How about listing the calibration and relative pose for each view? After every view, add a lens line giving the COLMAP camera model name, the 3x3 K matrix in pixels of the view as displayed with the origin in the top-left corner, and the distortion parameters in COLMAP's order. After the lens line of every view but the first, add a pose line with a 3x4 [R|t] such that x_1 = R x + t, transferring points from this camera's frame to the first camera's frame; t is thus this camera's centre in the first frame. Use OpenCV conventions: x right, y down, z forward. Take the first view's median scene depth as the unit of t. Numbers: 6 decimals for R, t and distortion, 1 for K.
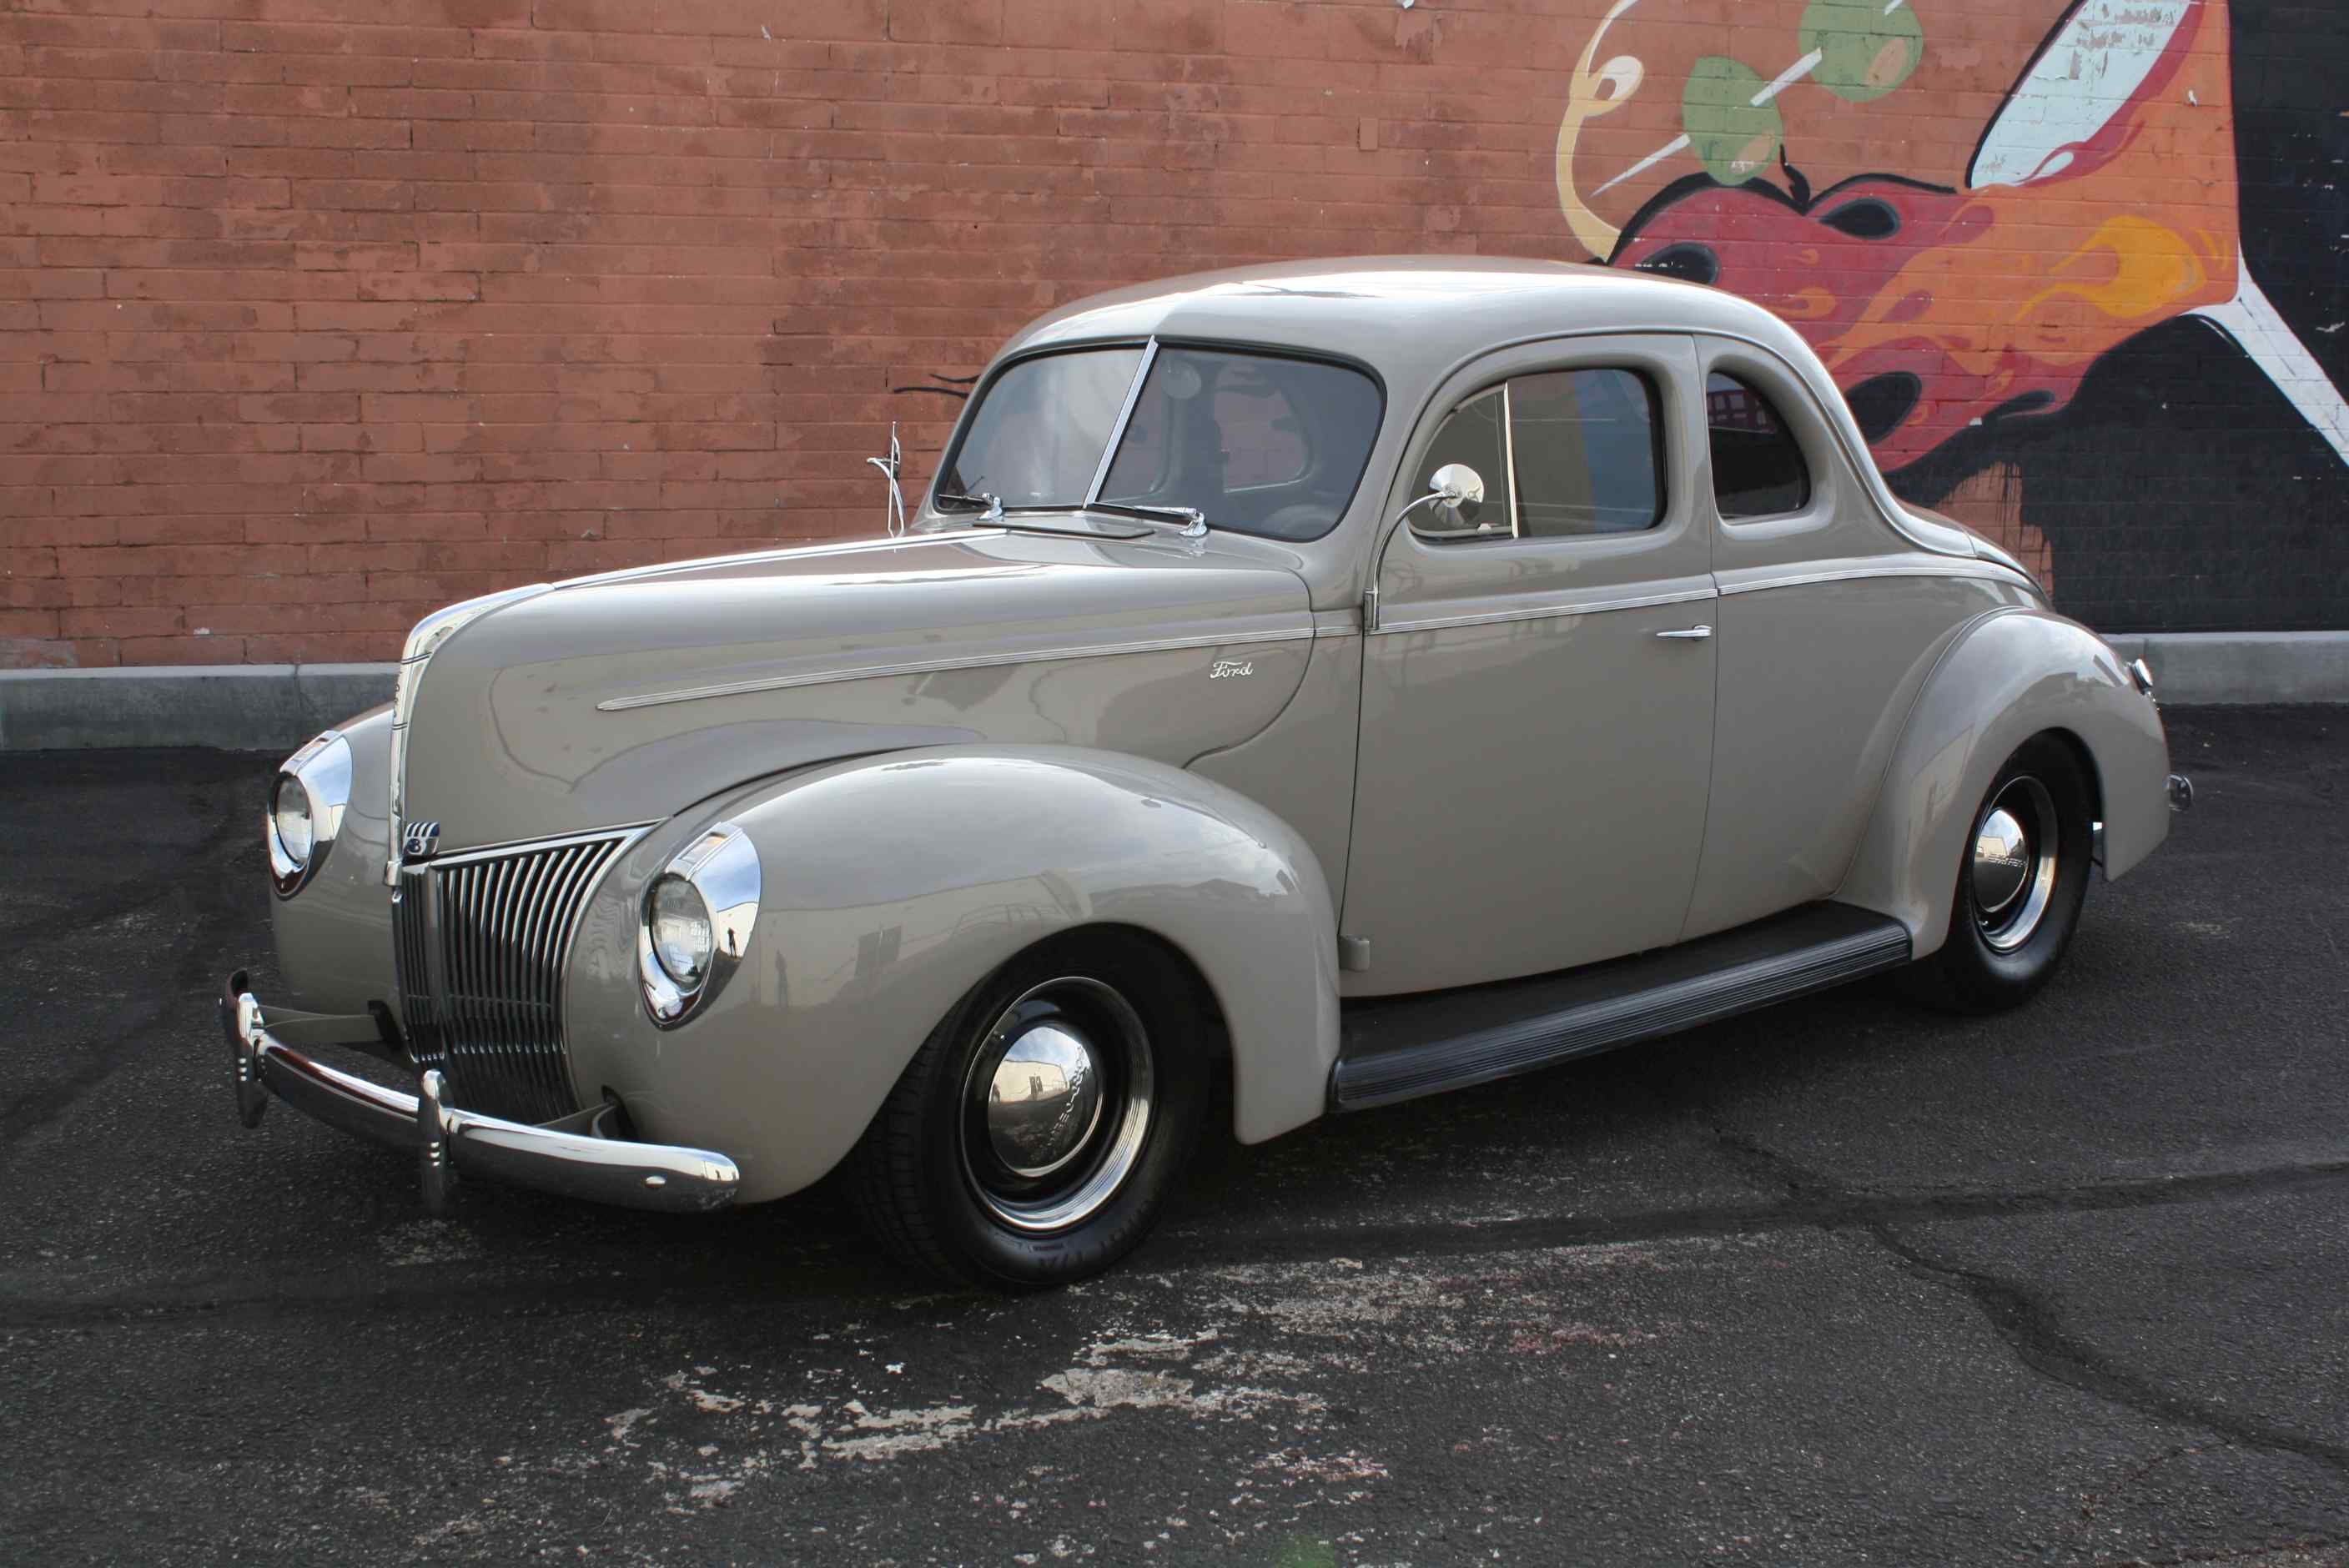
lens RADIAL K [[2733.9, 0, 1190.2], [0, 2733.9, 786.4], [0, 0, 1]] dist [-0.113152, 0.169053]
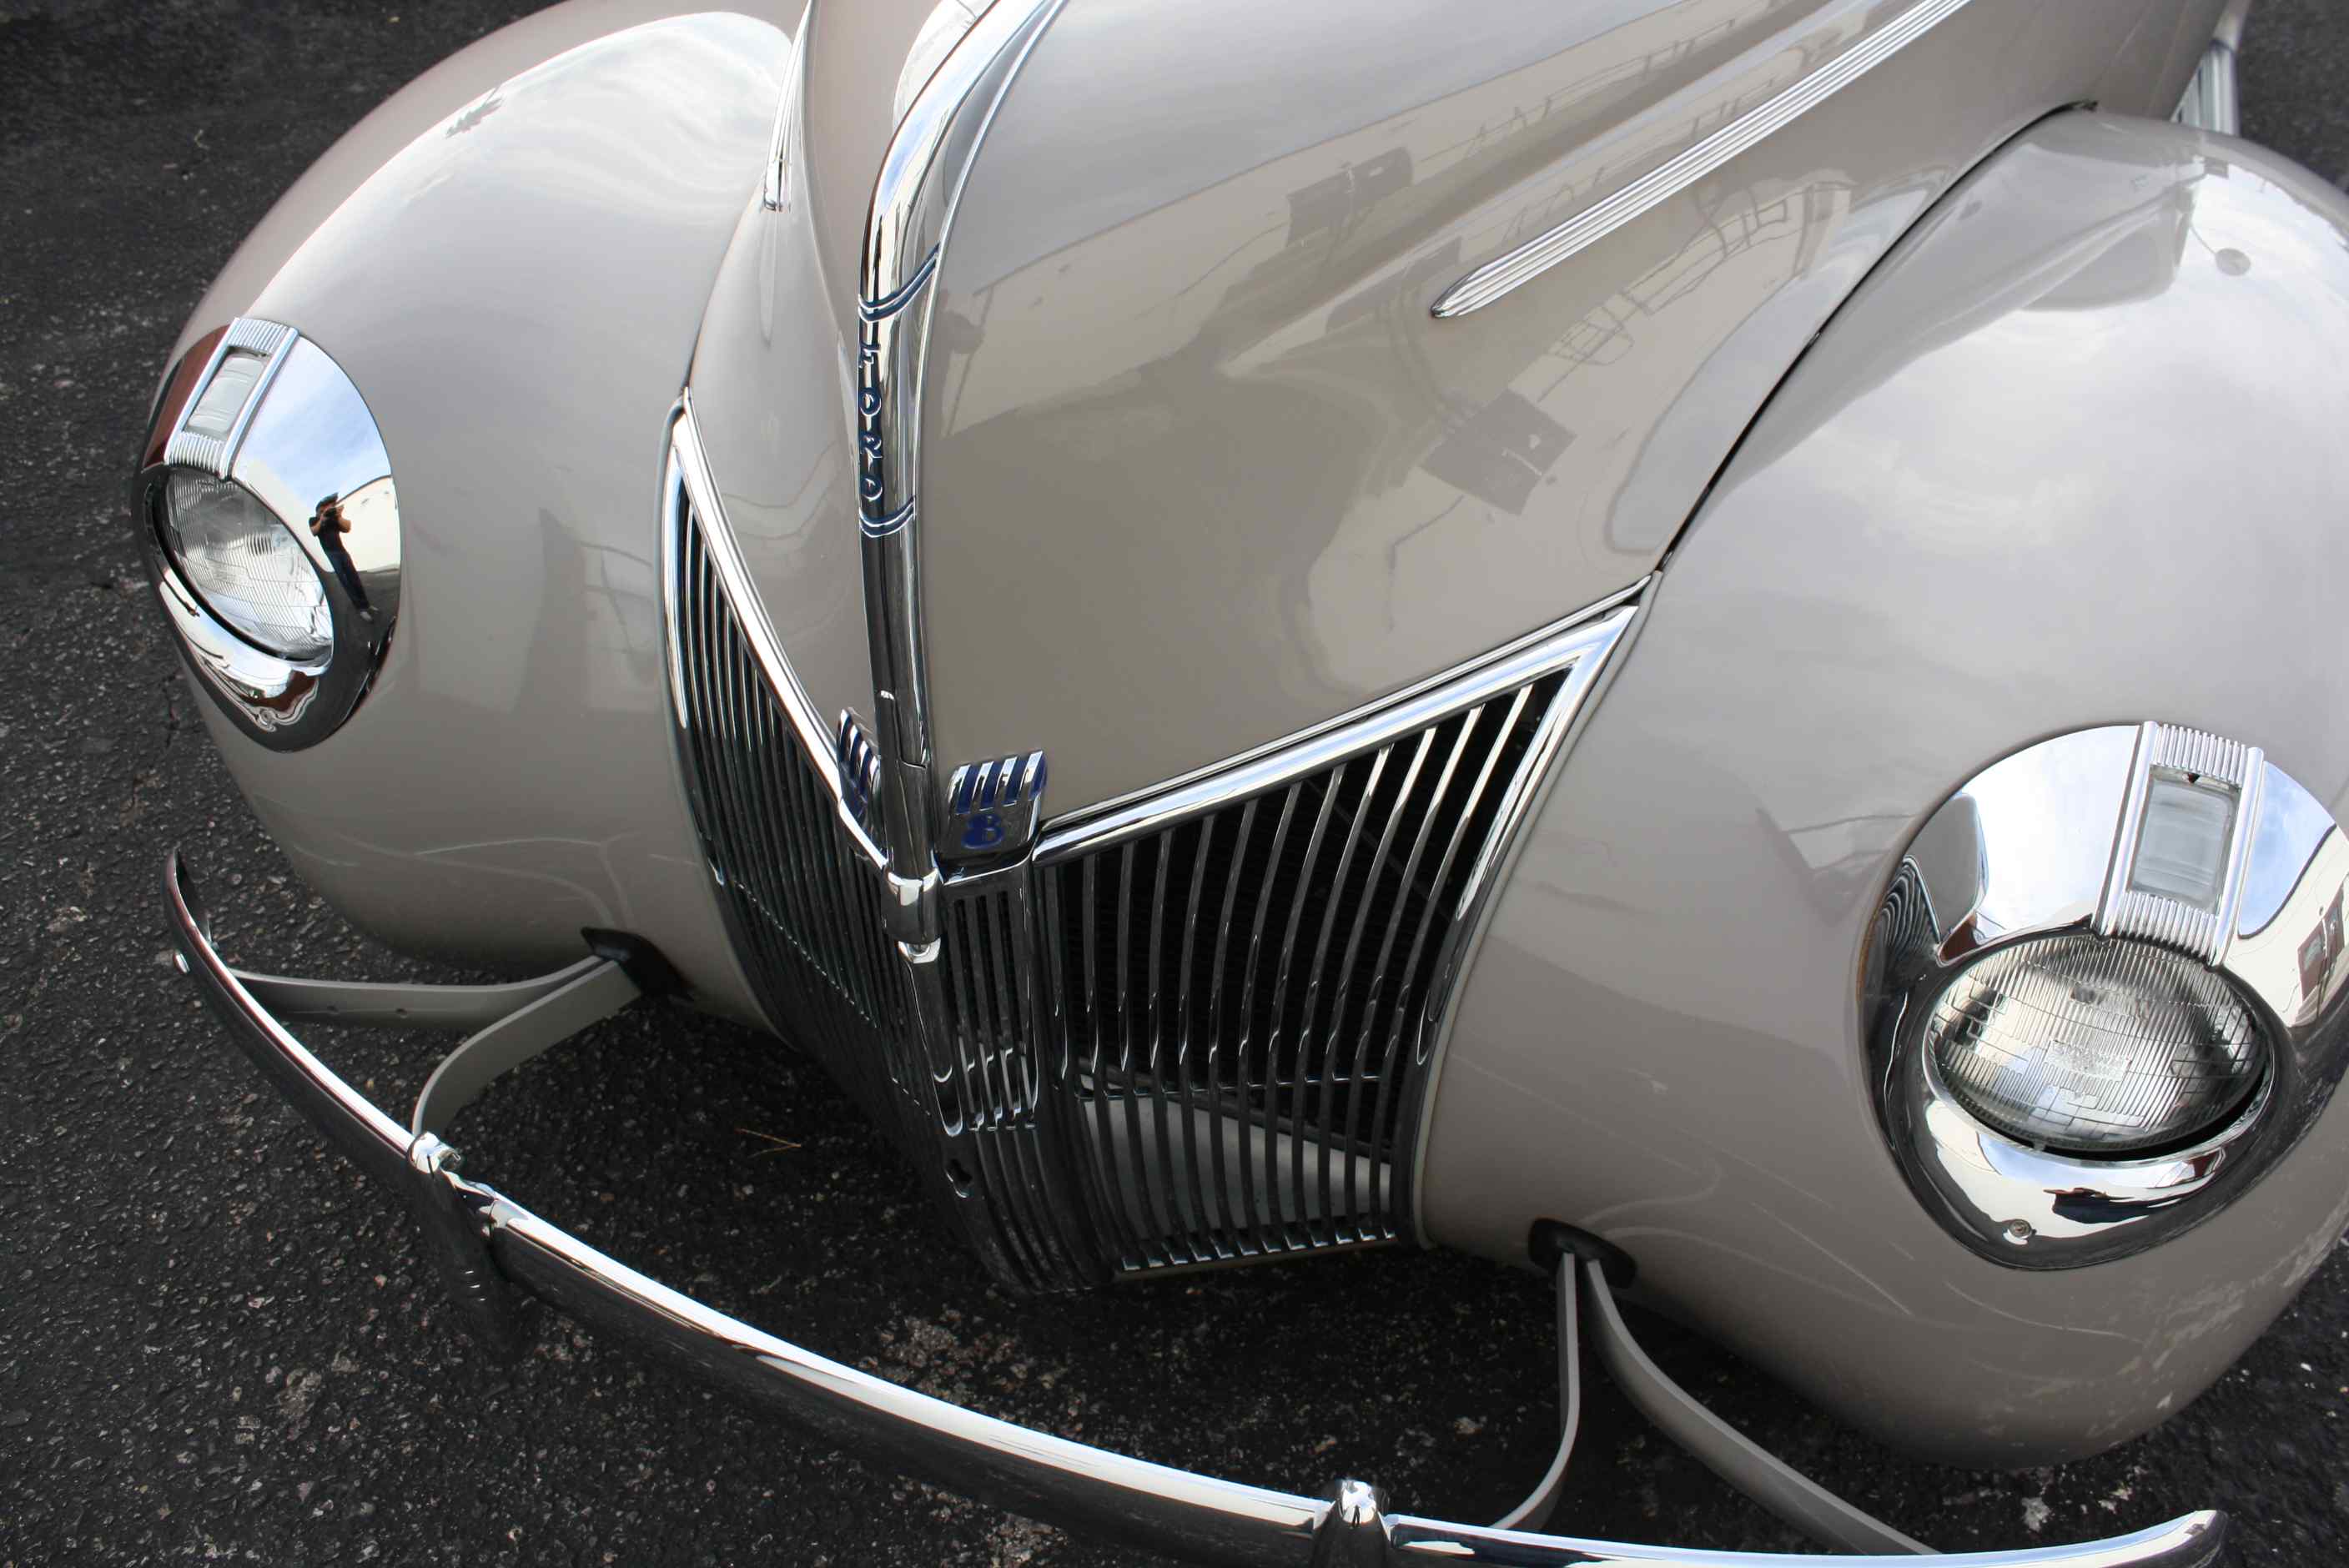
lens RADIAL K [[1976.3, 0, 1188.4], [0, 1976.3, 787.3], [0, 0, 1]] dist [-0.167003, 0.145775]
pose [[0.917721, -0.268723, 0.292535, -0.149968], [0.080862, 0.847404, 0.524754, -0.048459], [-0.388909, -0.457923, 0.799410, 0.360814]]
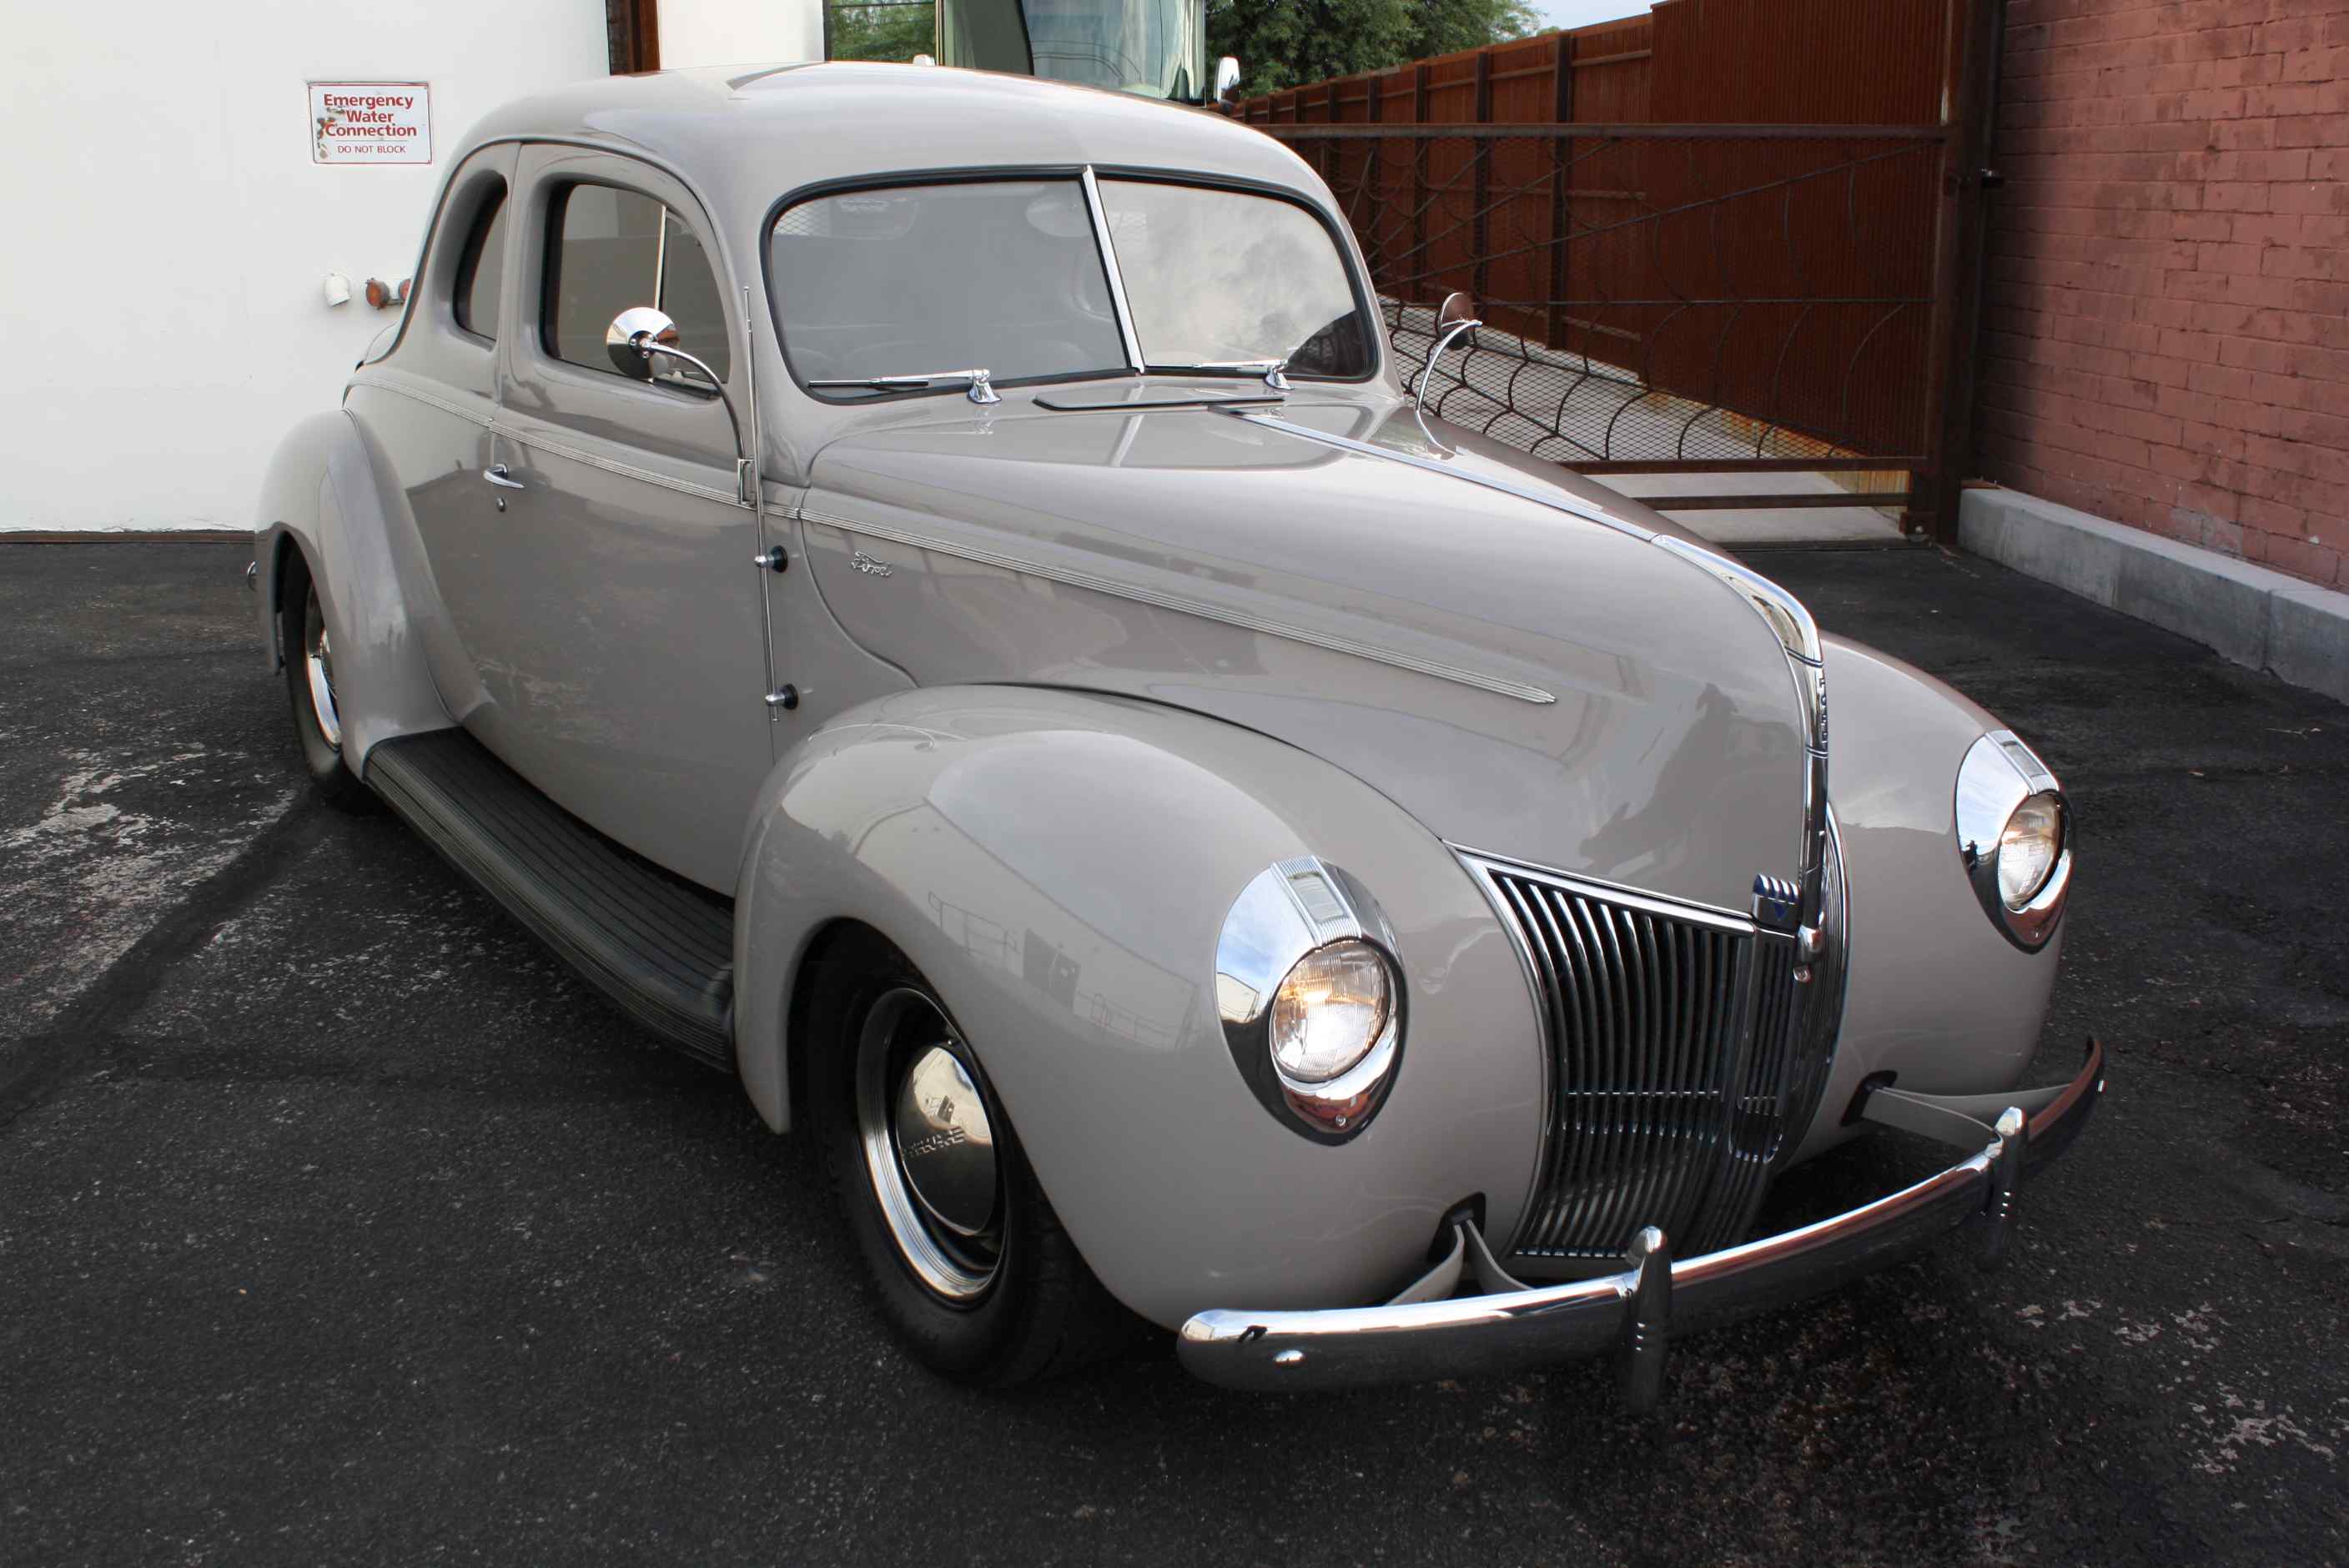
lens RADIAL K [[2257.2, 0, 1192.9], [0, 2257.2, 779.8], [0, 0, 1]] dist [-0.150691, 0.159924]
pose [[-0.177251, 0.237032, -0.955195, 0.452720], [-0.182000, 0.945929, 0.268505, -0.112775], [0.967191, 0.221439, -0.124527, 0.740174]]
